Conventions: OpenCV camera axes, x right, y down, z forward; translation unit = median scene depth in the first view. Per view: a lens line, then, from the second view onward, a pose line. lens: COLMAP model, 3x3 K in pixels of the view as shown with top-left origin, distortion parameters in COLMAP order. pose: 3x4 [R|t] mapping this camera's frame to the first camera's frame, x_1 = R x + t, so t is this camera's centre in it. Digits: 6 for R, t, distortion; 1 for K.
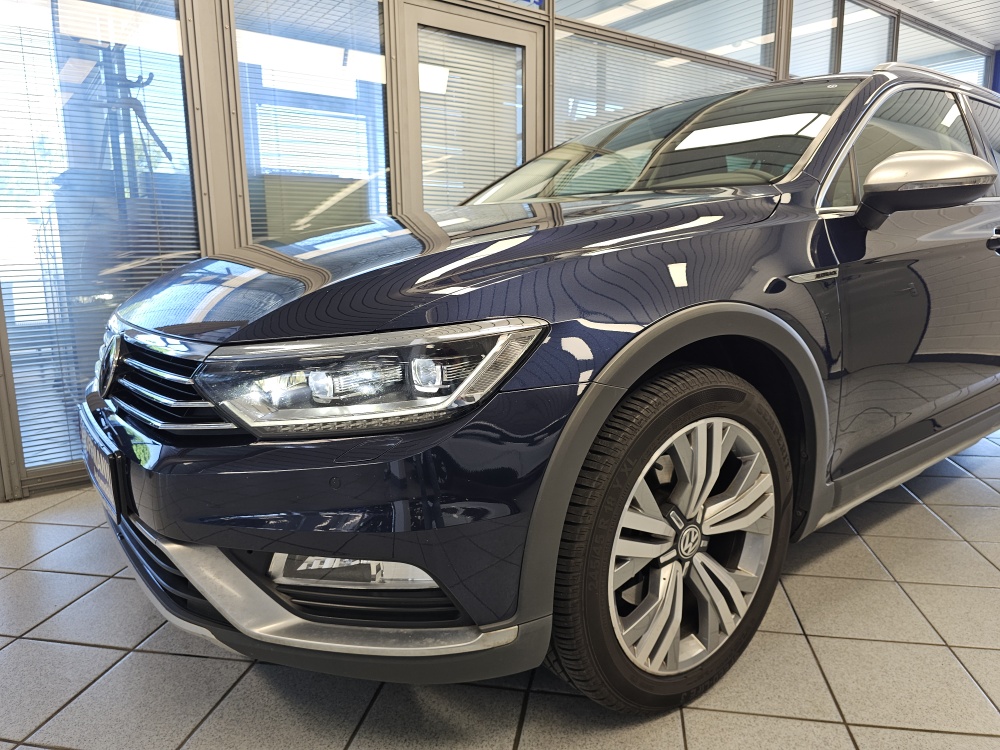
lens RADIAL K [[669.7, 0, 509.6], [0, 669.7, 364.7], [0, 0, 1]] dist [0.067258, -0.071809]
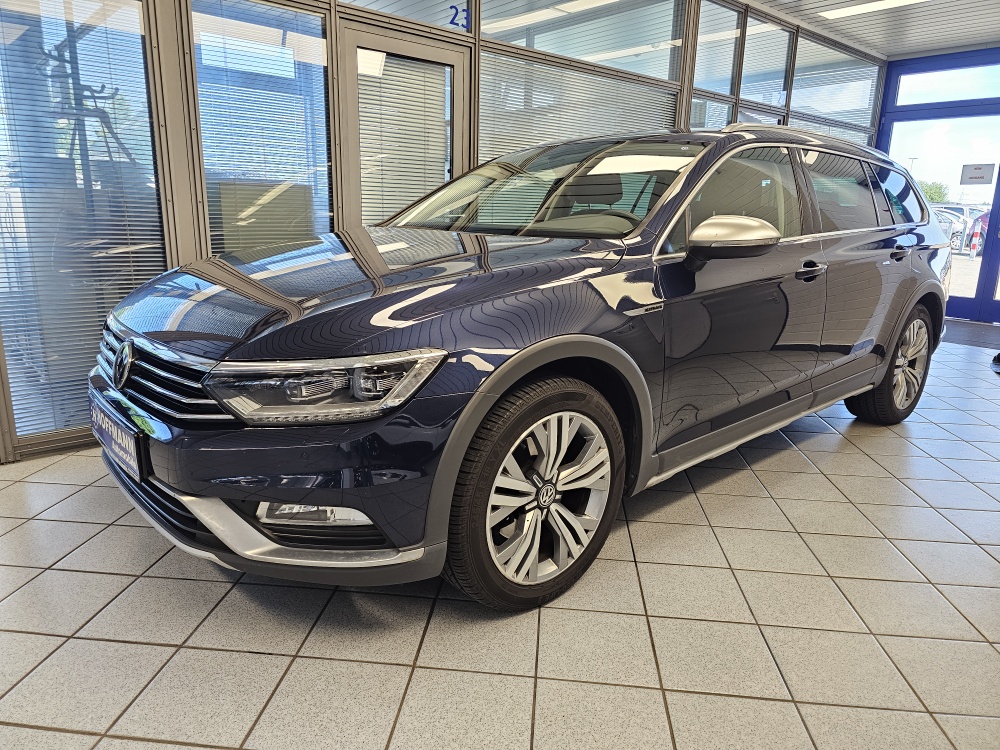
lens RADIAL K [[666.2, 0, 495.4], [0, 666.2, 371.3], [0, 0, 1]] dist [0.062164, -0.067370]
pose [[0.997014, 0.015392, 0.075677, 0.042406], [-0.020124, 0.997862, 0.062176, -0.093354], [-0.074559, -0.063513, 0.995192, -0.411485]]
